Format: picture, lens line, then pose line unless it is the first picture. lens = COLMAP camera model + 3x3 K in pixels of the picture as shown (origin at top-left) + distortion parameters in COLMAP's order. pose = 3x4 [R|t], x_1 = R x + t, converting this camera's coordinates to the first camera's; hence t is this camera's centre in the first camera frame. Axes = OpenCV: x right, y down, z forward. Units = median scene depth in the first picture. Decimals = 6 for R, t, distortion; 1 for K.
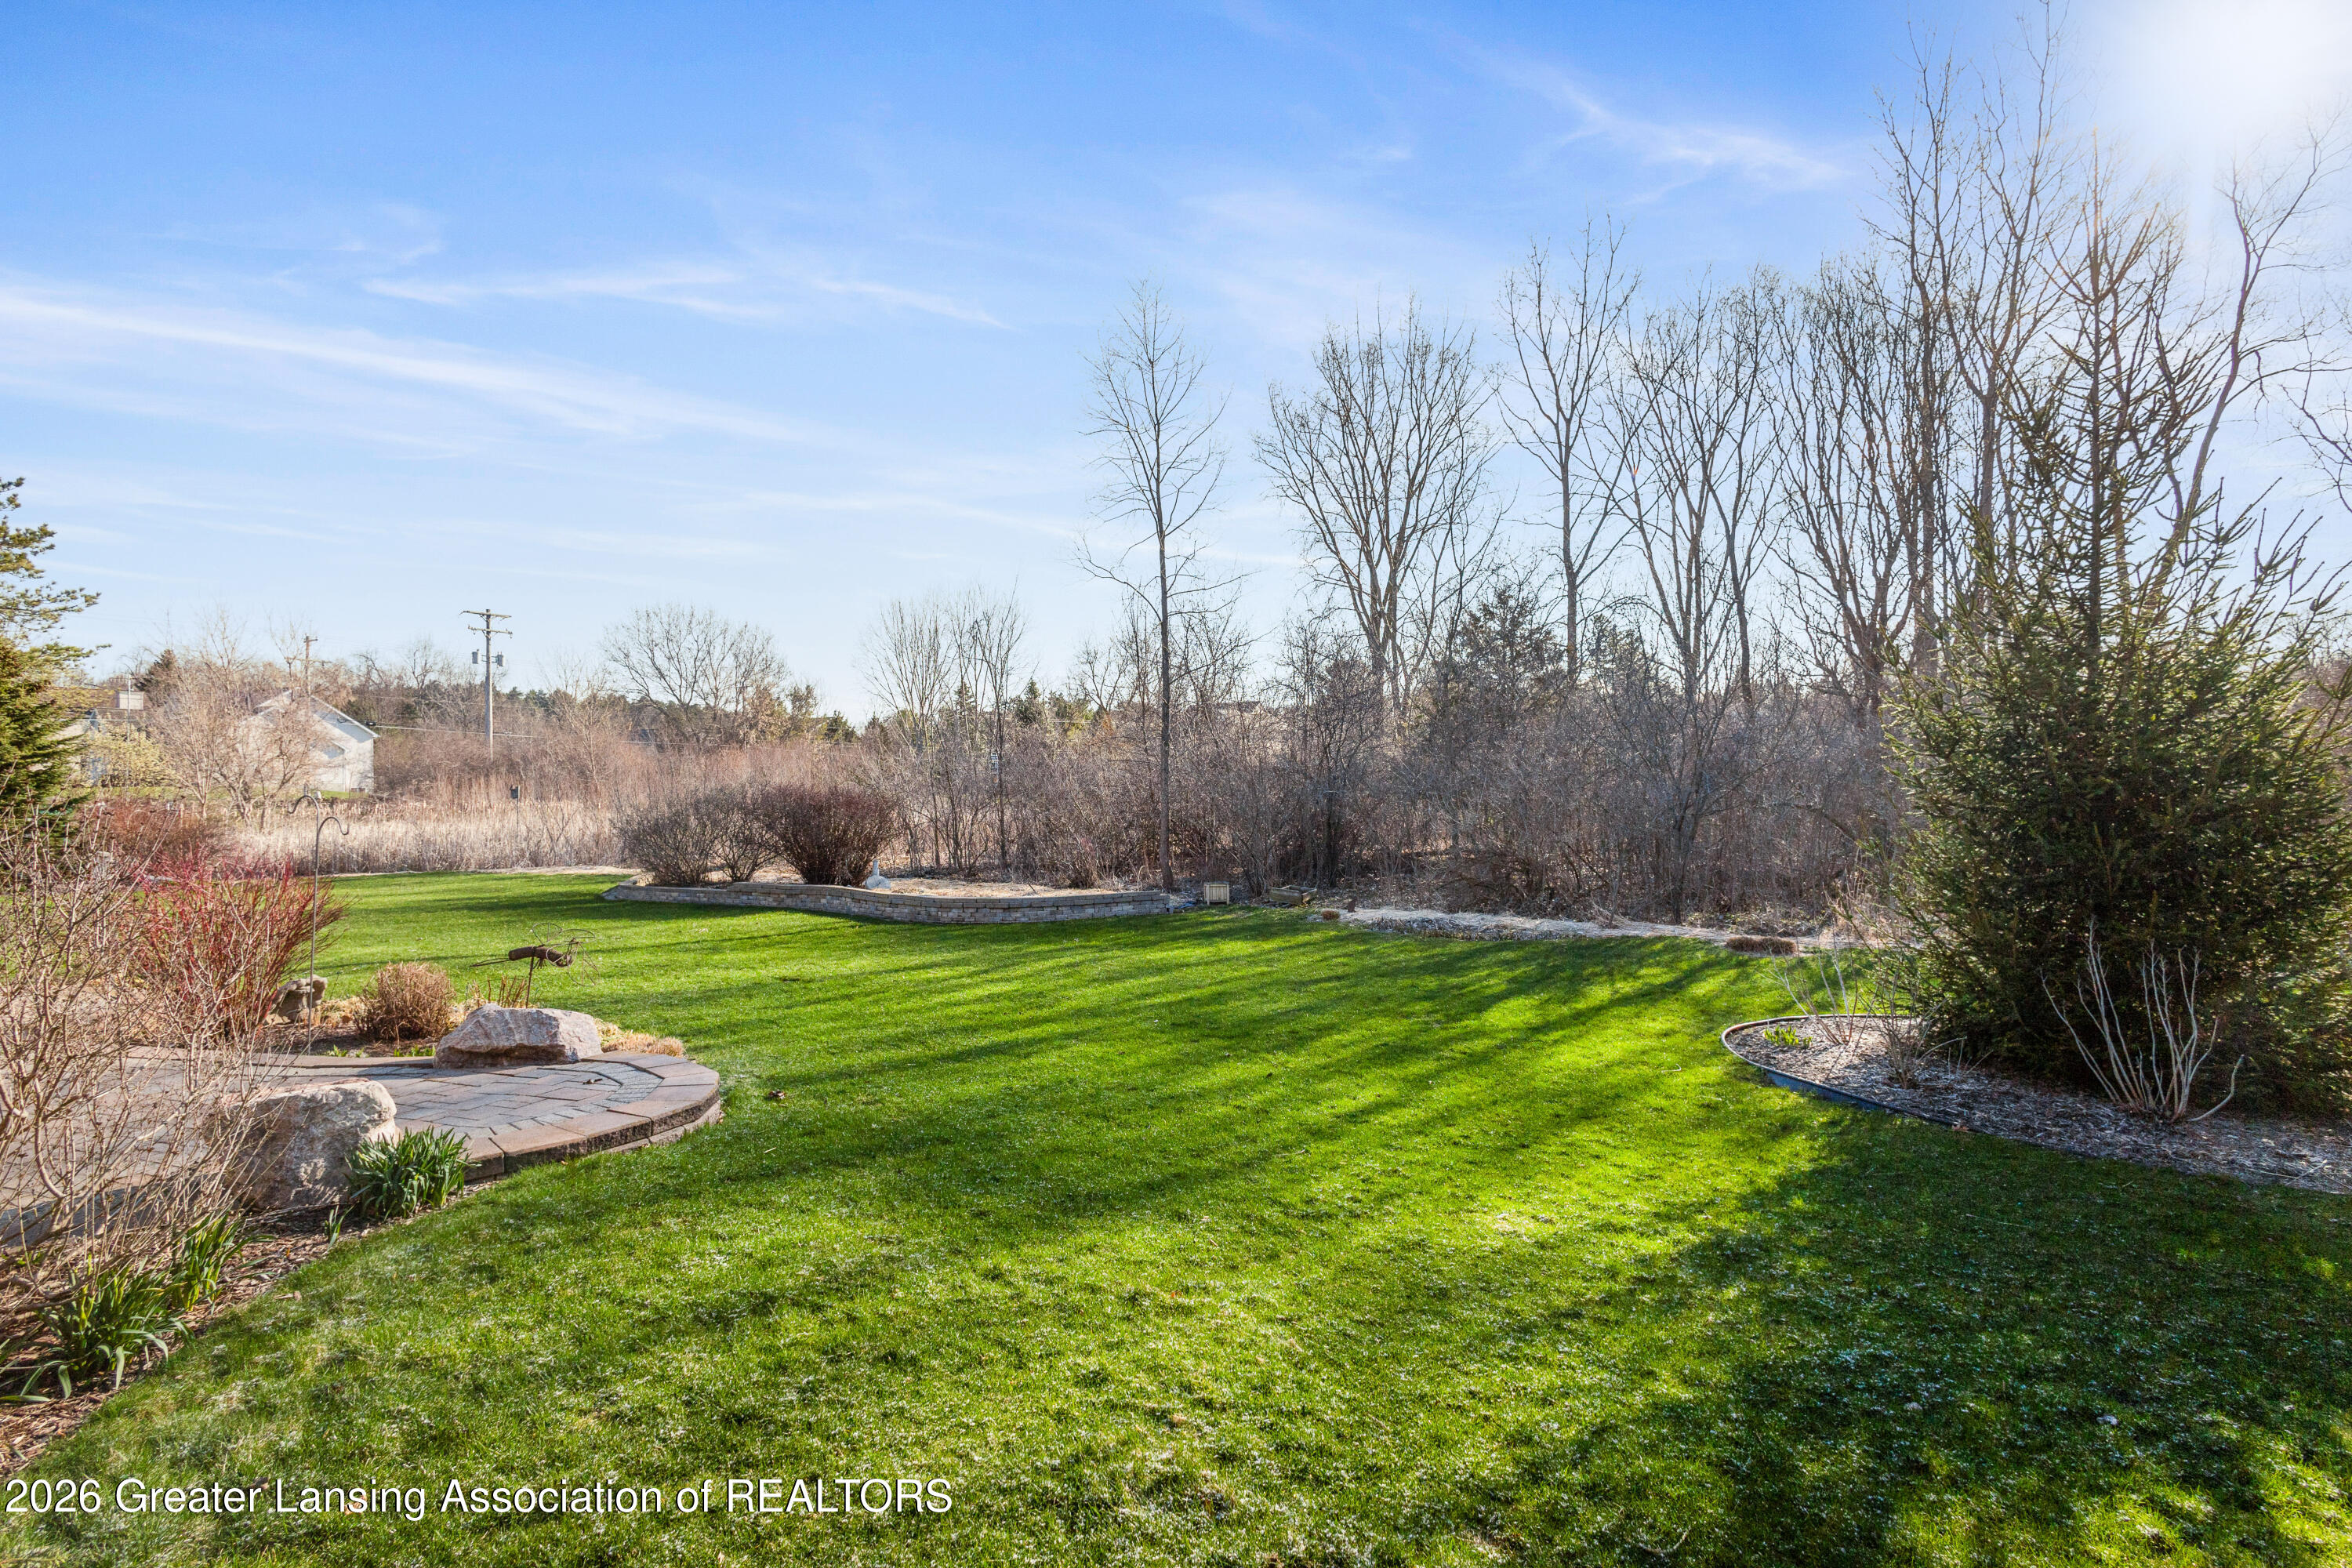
lens RADIAL K [[1076.5, 0, 1184.4], [0, 1076.5, 783.2], [0, 0, 1]] dist [0.006728, -0.000403]
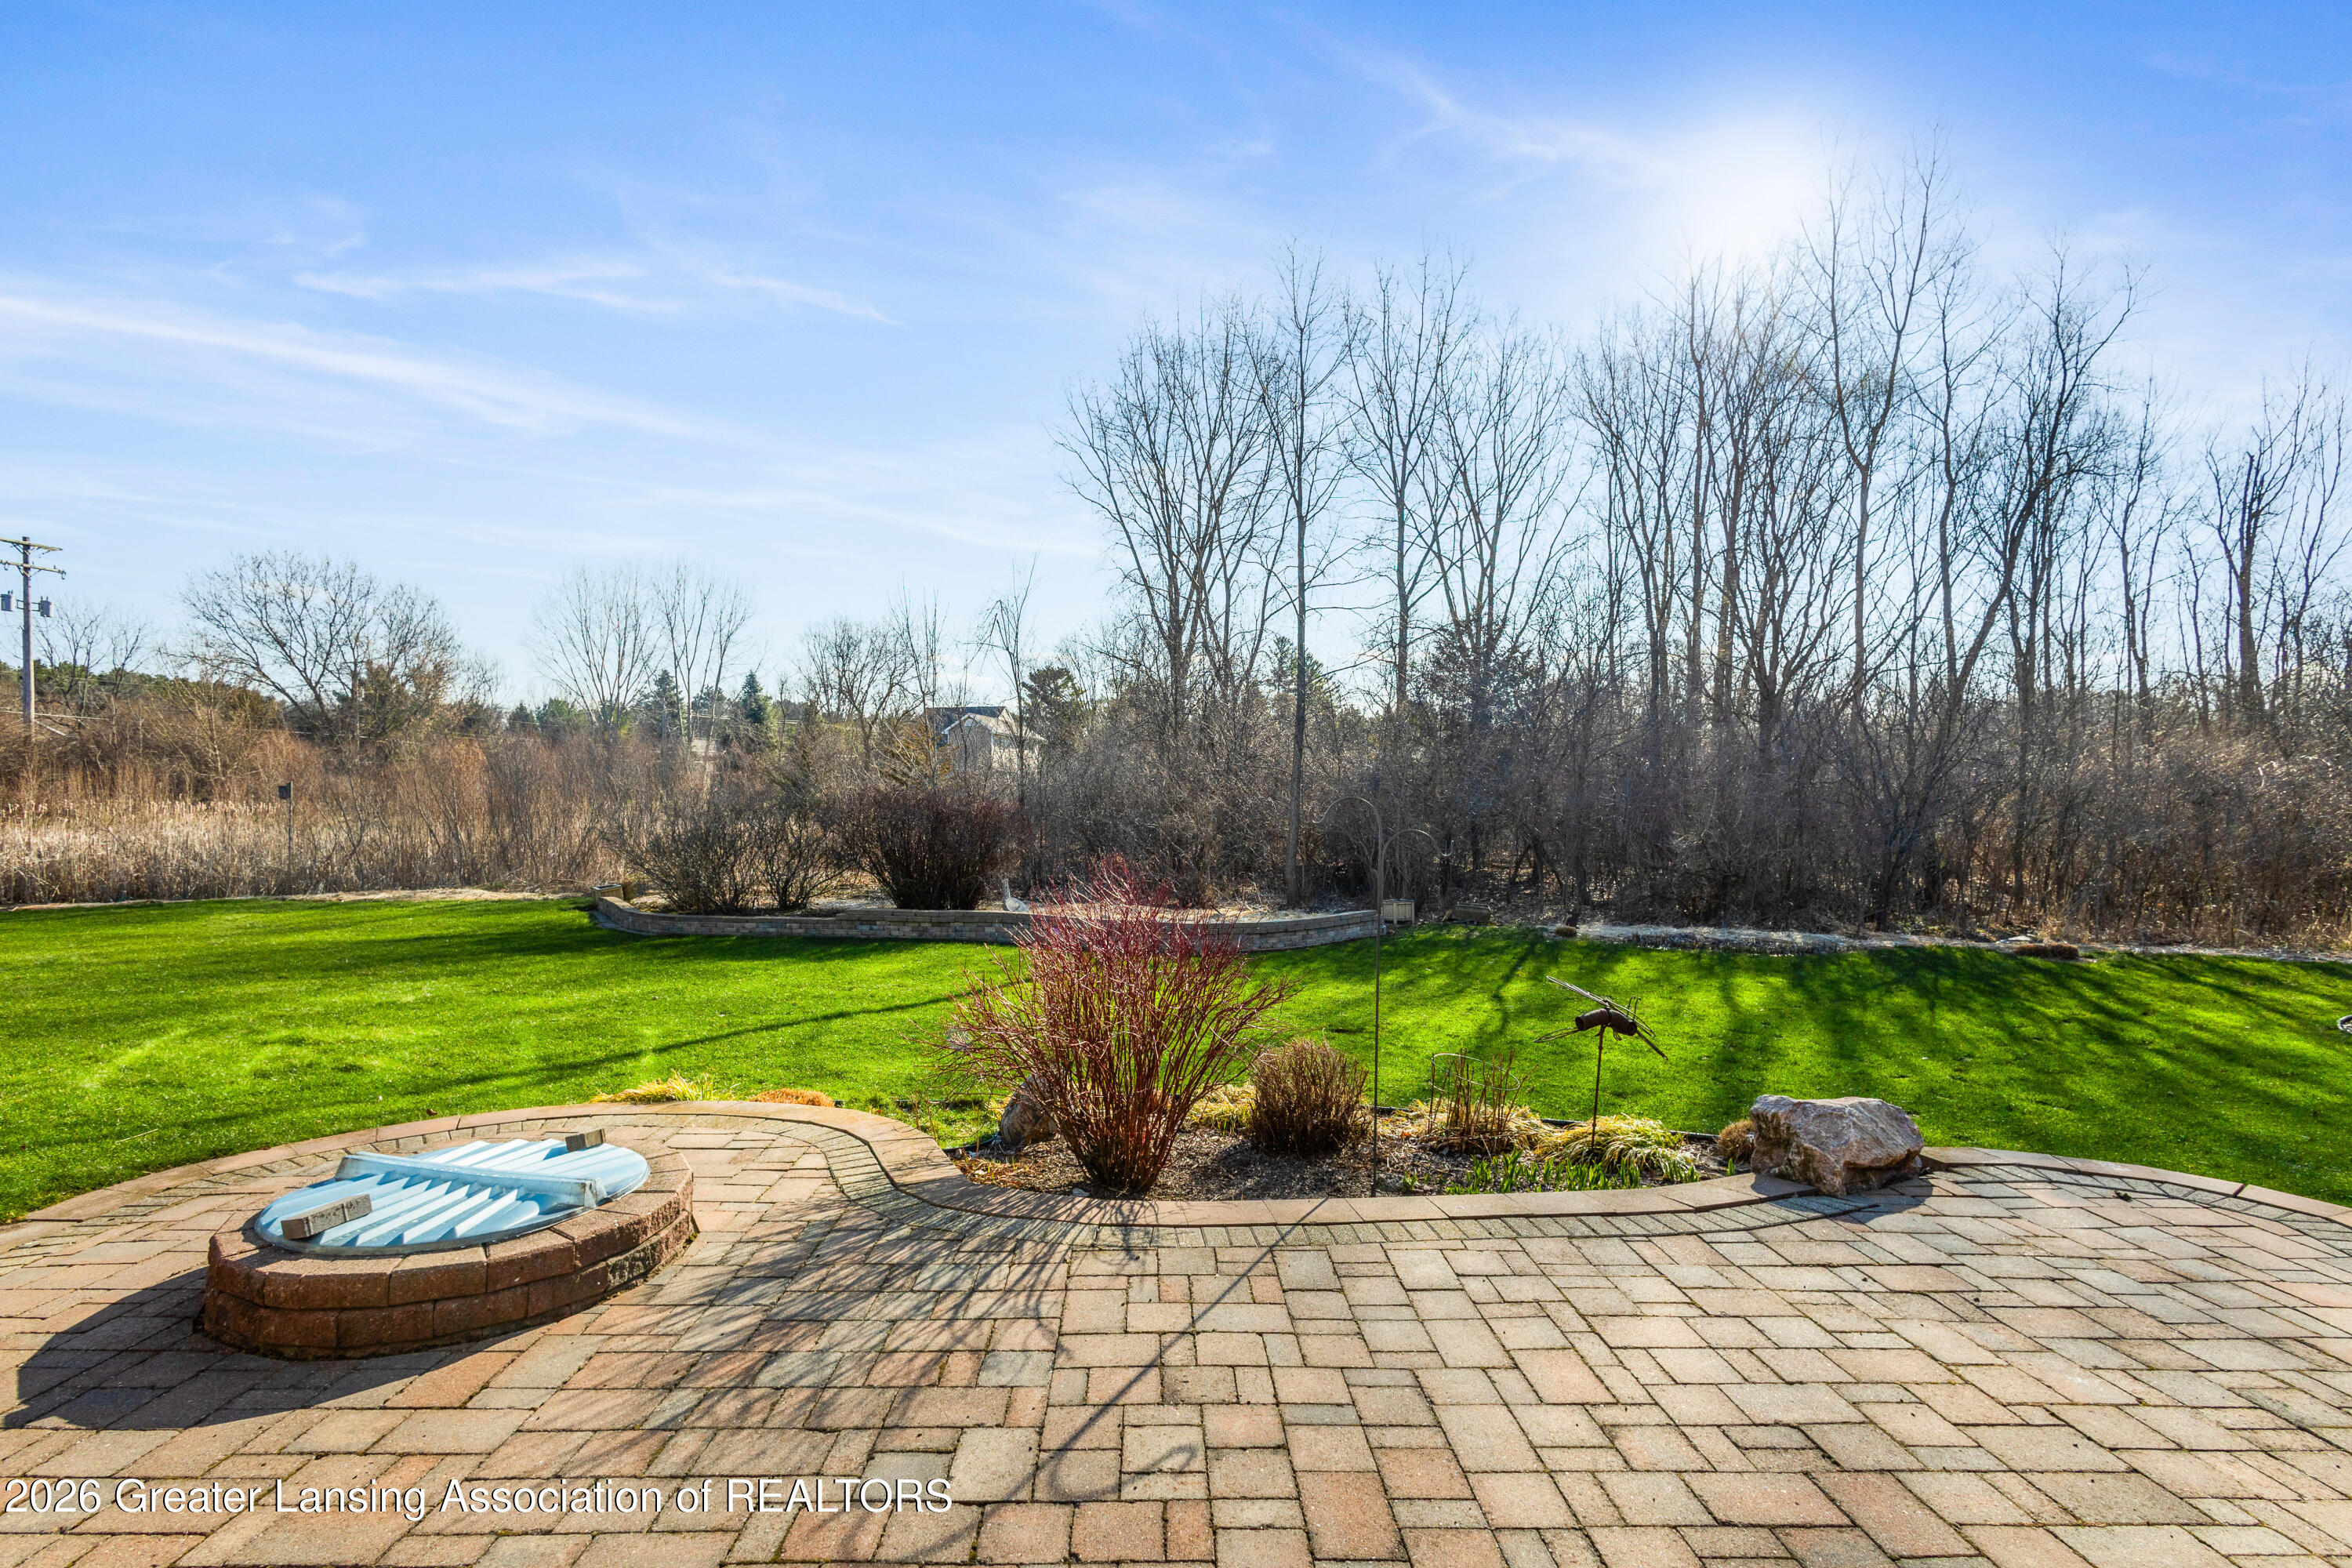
lens RADIAL K [[1095.5, 0, 1173.4], [0, 1095.5, 787.5], [0, 0, 1]] dist [0.008828, -0.000401]
pose [[0.950124, 0.016732, 0.311422, -0.192858], [-0.015257, 0.999858, -0.007173, 0.002131], [-0.311498, 0.002064, 0.950245, 0.067894]]
